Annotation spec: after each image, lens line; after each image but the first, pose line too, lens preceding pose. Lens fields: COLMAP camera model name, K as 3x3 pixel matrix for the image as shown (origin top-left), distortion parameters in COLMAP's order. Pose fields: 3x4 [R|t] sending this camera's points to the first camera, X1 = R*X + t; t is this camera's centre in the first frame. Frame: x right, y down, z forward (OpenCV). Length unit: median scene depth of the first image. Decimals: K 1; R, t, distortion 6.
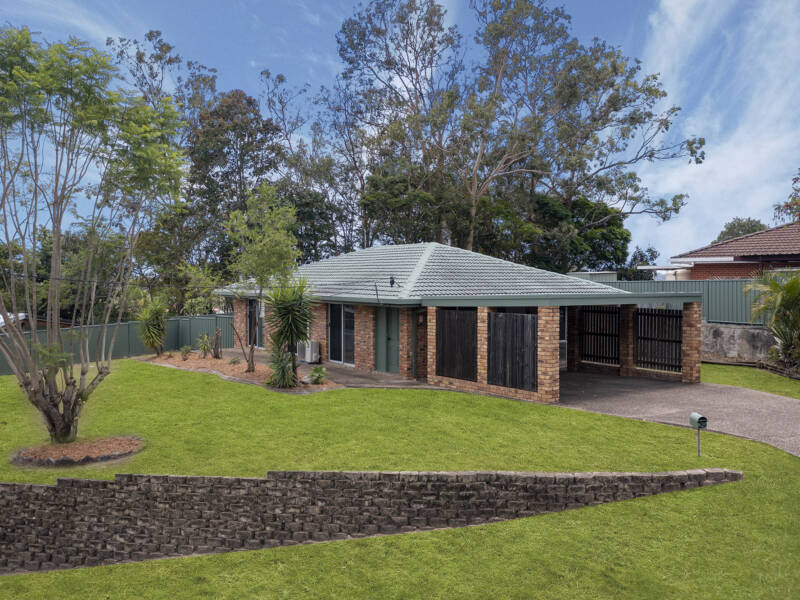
lens RADIAL K [[695.6, 0, 400.0], [0, 695.6, 300.0], [0, 0, 1]] dist [-0.001830, 0.000058]
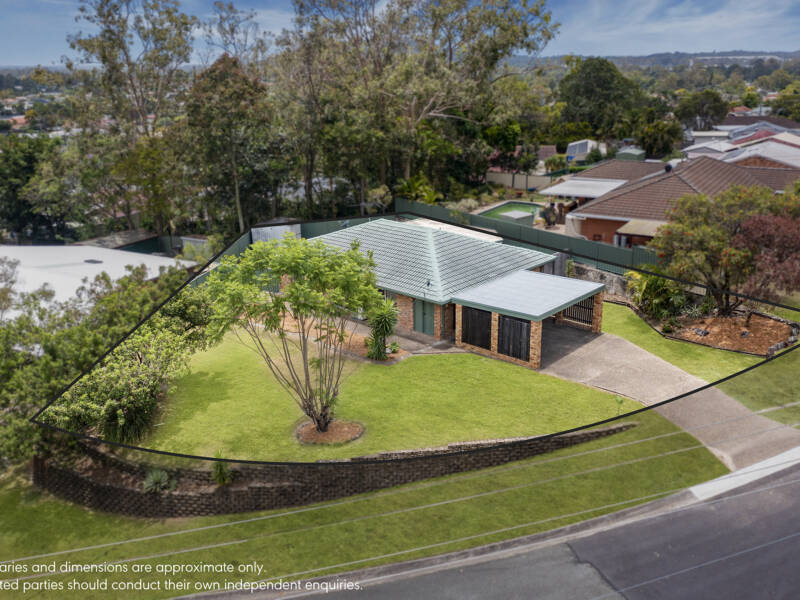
lens RADIAL K [[652.1, 0, 400.0], [0, 652.1, 300.0], [0, 0, 1]] dist [-0.001842, -0.000356]
pose [[0.979944, -0.086708, 0.179422, -0.422737], [0.031997, 0.957156, 0.287800, -0.515605], [-0.196689, -0.276287, 0.940733, -0.532460]]
